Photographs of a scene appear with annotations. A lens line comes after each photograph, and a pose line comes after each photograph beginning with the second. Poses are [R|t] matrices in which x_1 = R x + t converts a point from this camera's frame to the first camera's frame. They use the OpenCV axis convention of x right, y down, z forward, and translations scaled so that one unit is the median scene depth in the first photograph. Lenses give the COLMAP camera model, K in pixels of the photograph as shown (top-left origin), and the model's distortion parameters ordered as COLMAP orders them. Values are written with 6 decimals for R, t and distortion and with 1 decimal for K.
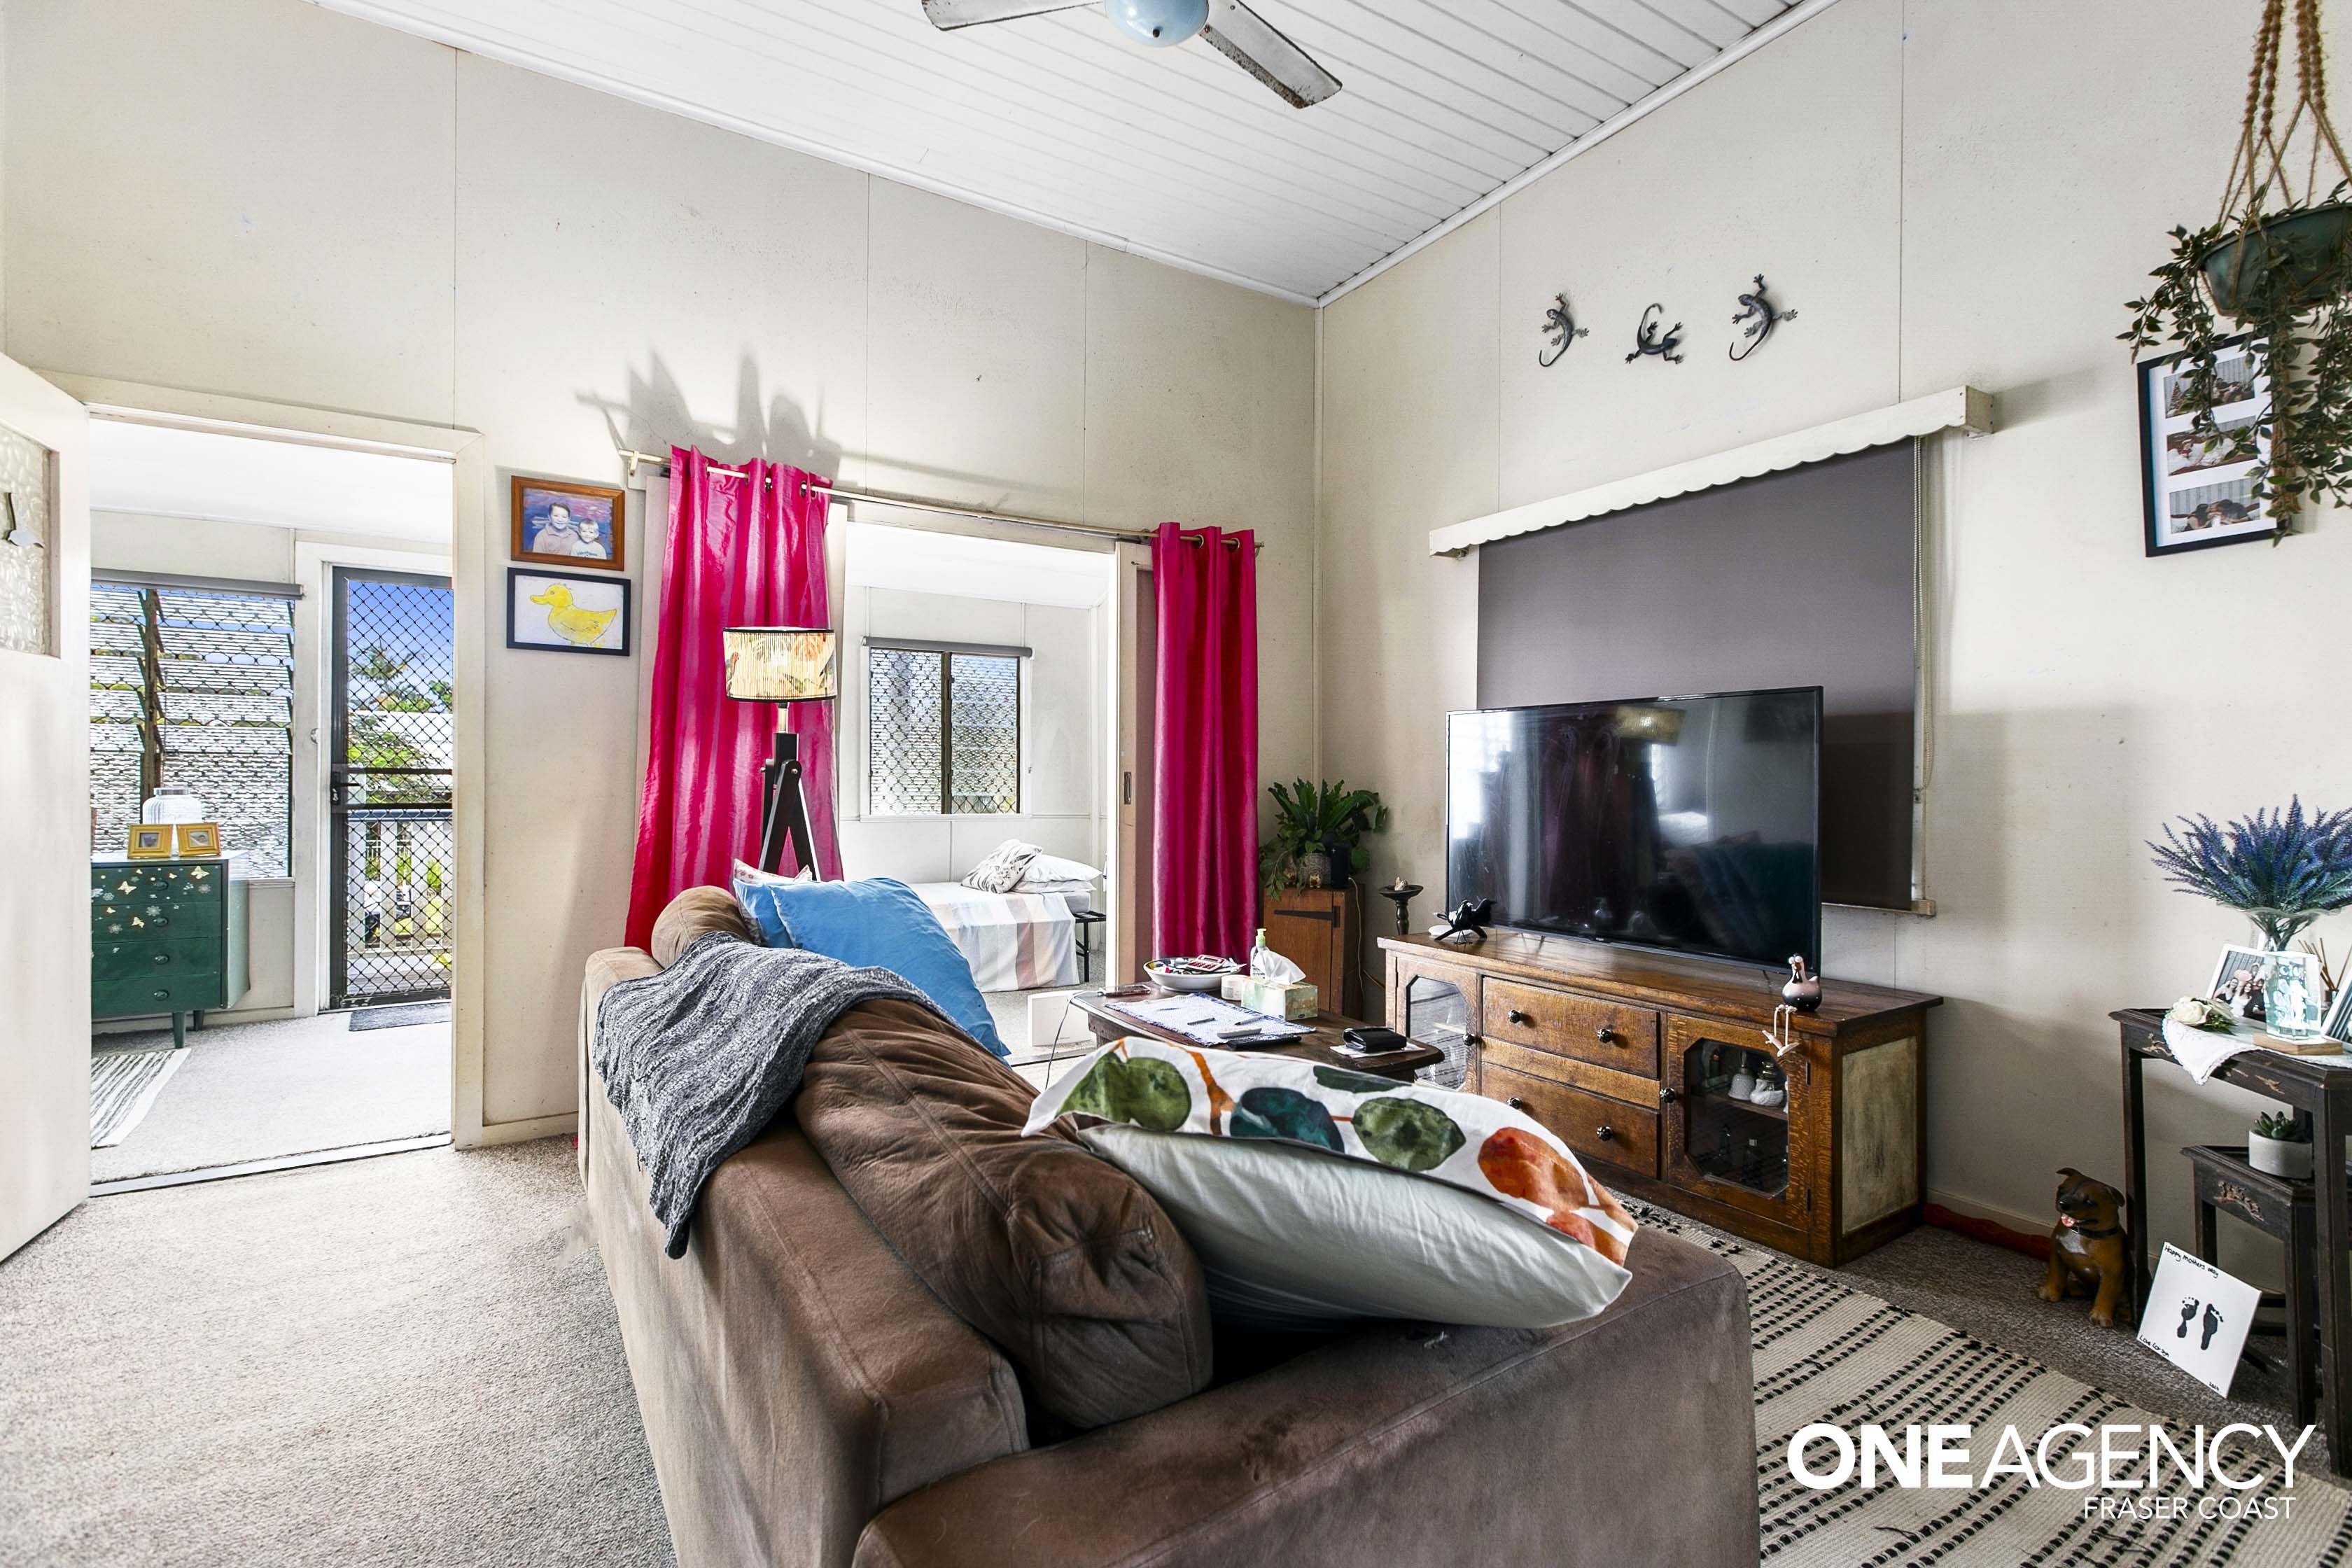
lens RADIAL K [[1087.3, 0, 1176.0], [0, 1087.3, 784.0], [0, 0, 1]] dist [-0.000532, -0.000228]
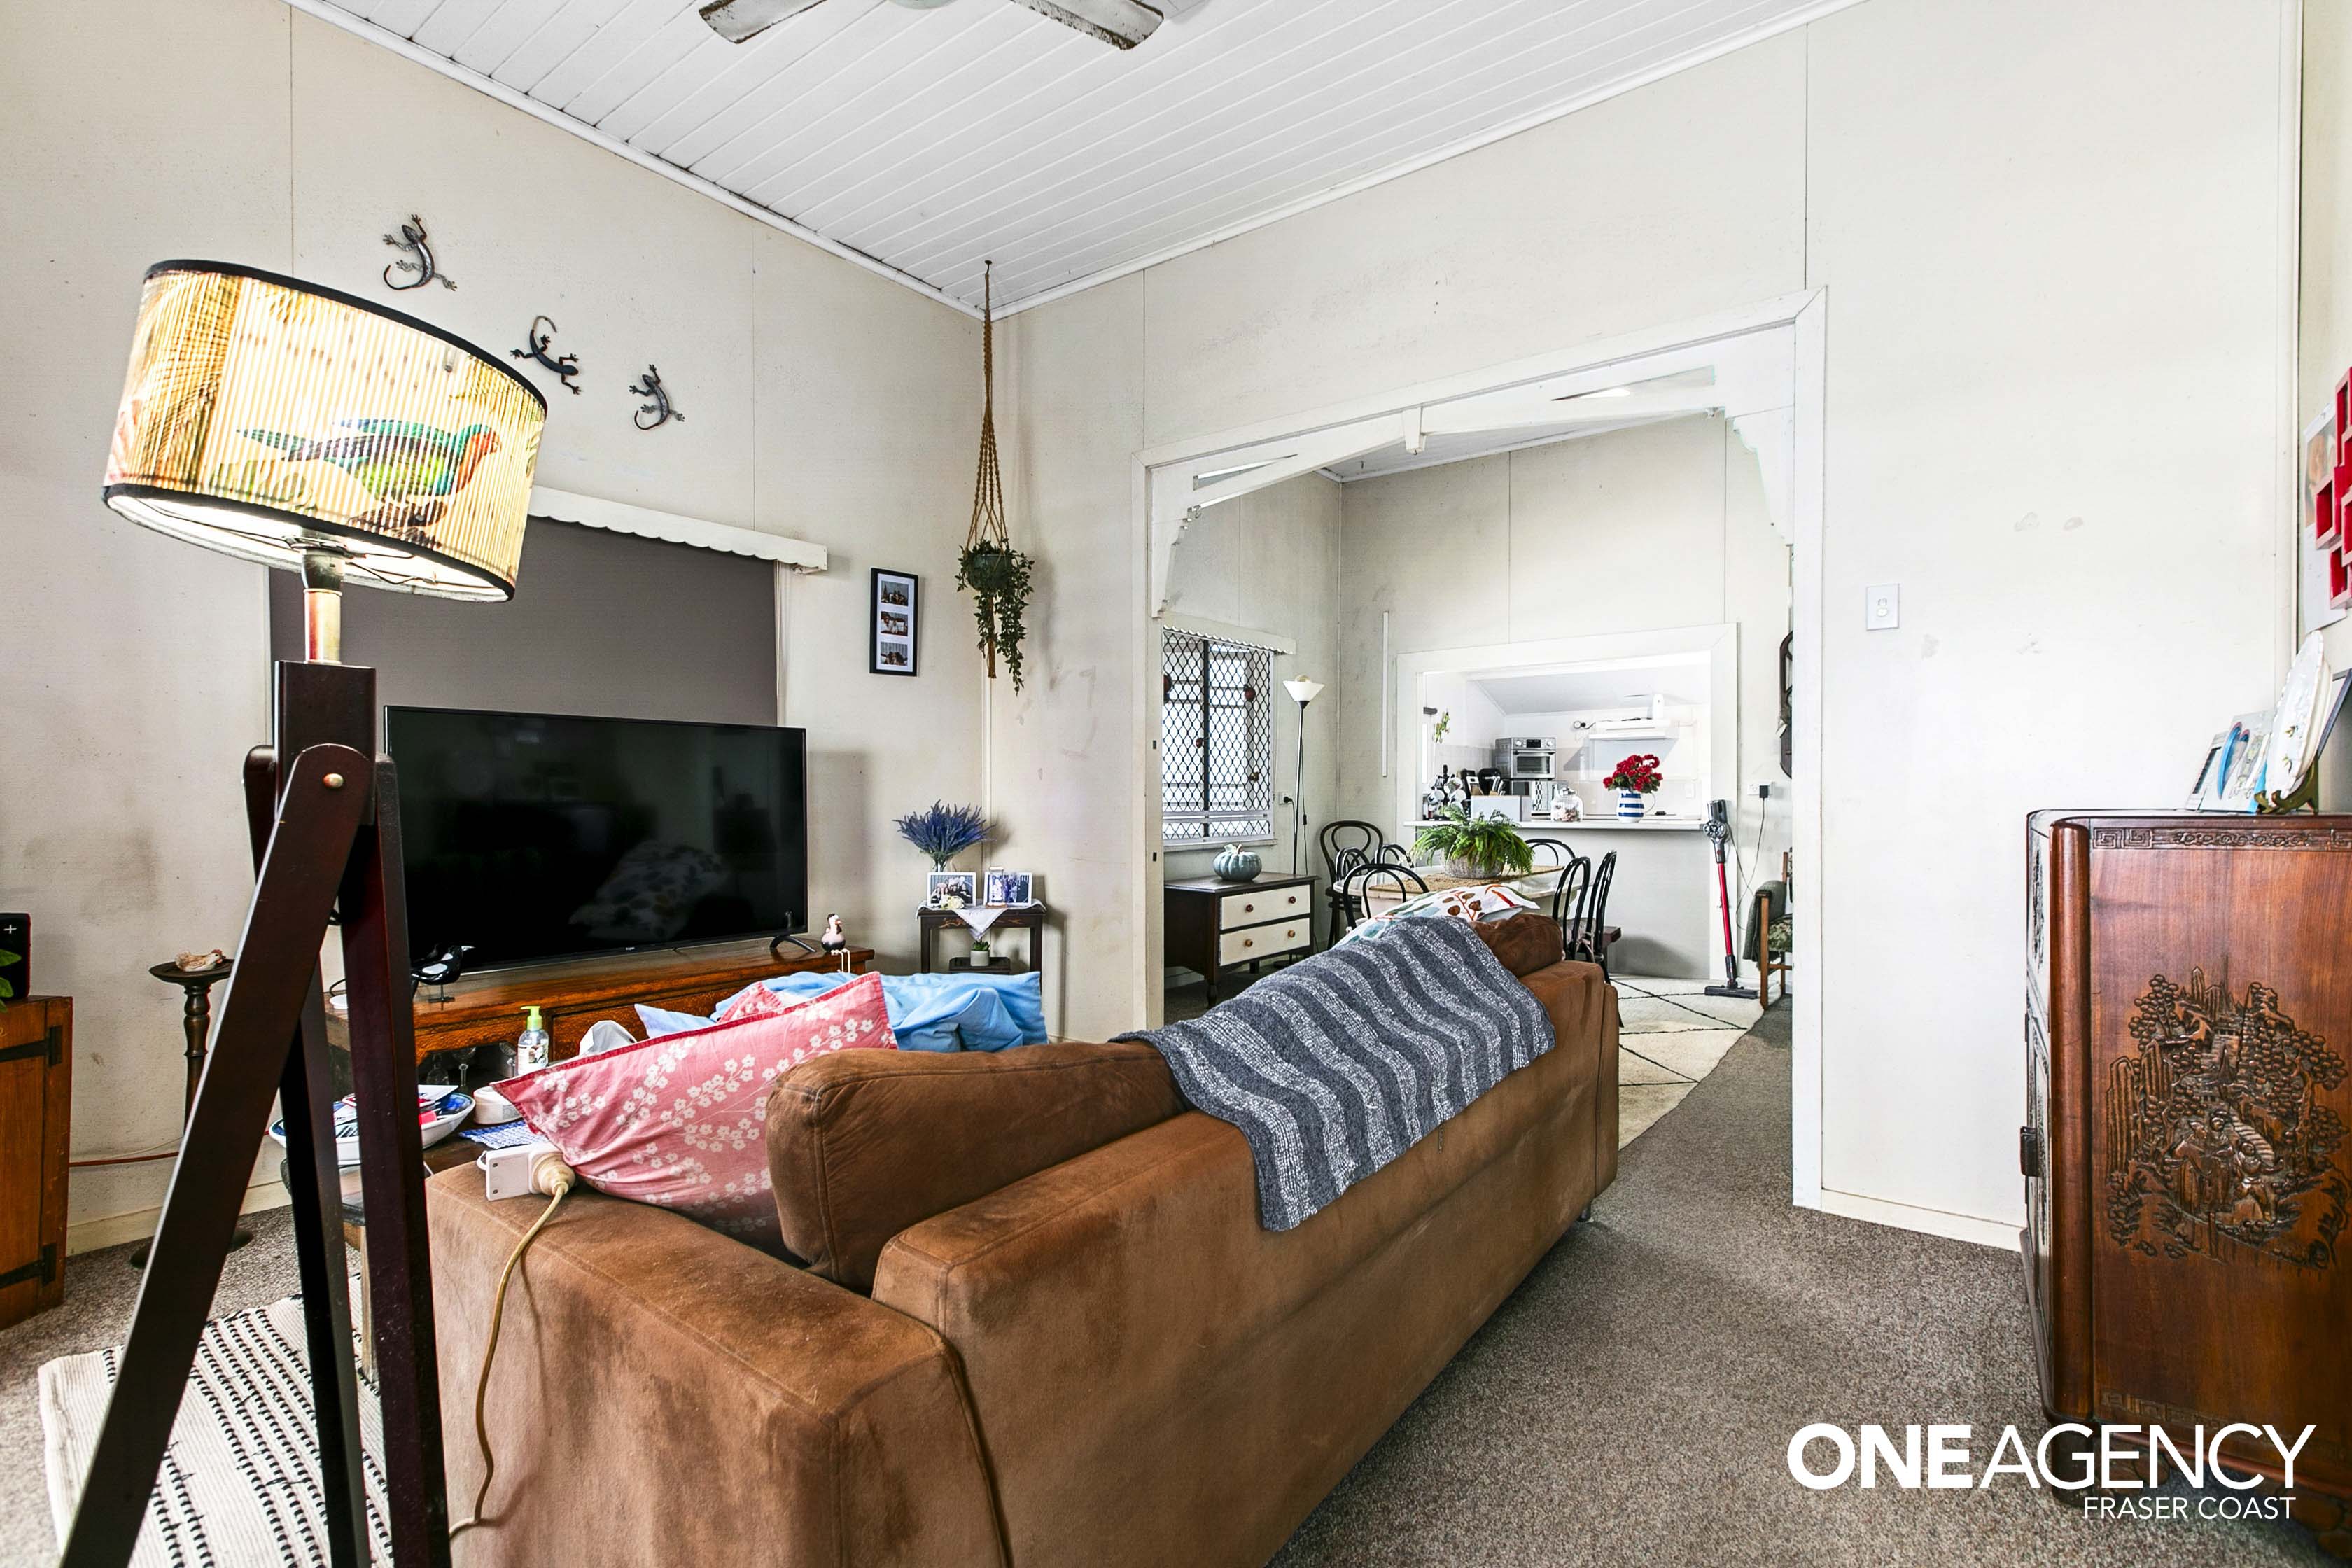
lens RADIAL K [[1070.0, 0, 1189.5], [0, 1070.0, 791.7], [0, 0, 1]] dist [0.000753, 0.000013]
pose [[-0.383478, -0.001147, 0.923549, -0.730217], [0.002358, 0.999995, 0.002221, -0.006746], [-0.923547, 0.003030, -0.383473, 0.874048]]
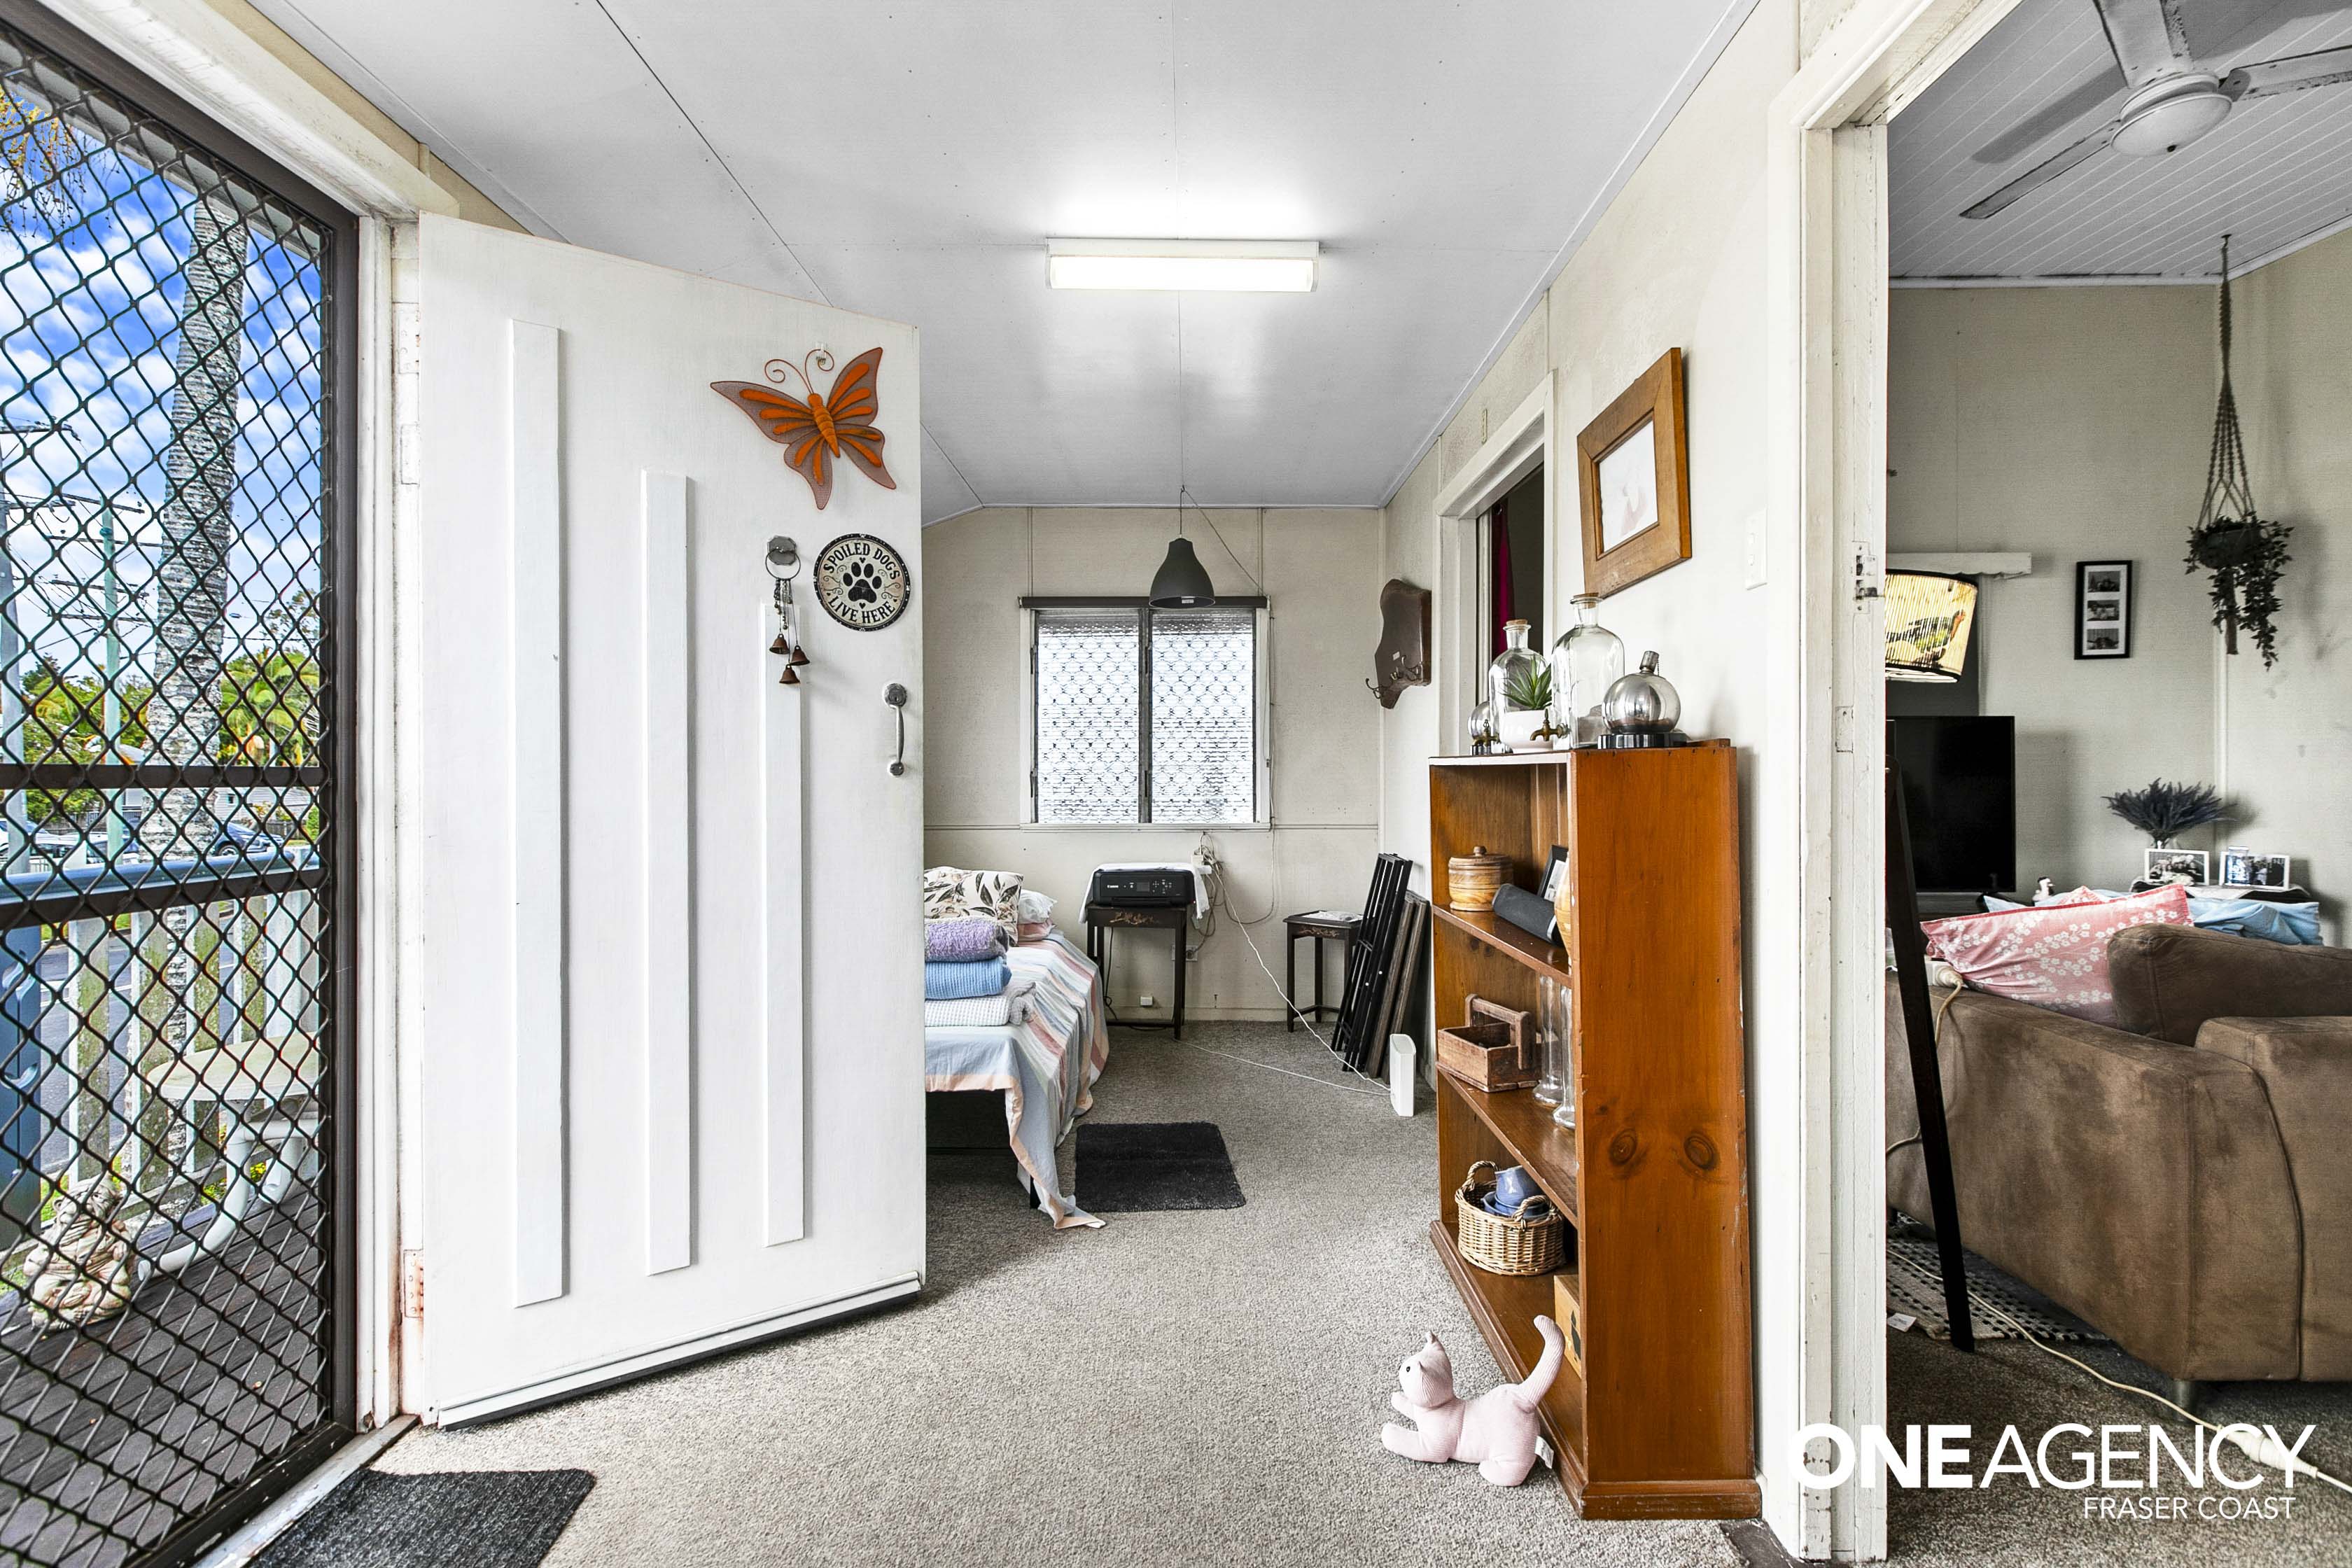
lens RADIAL K [[1068.7, 0, 1177.6], [0, 1068.7, 772.2], [0, 0, 1]] dist [-0.001023, -0.000776]
pose [[0.521694, -0.005733, 0.853114, -1.192246], [0.007281, 0.999971, 0.002267, -0.013734], [-0.853102, 0.005029, 0.521720, 1.009854]]
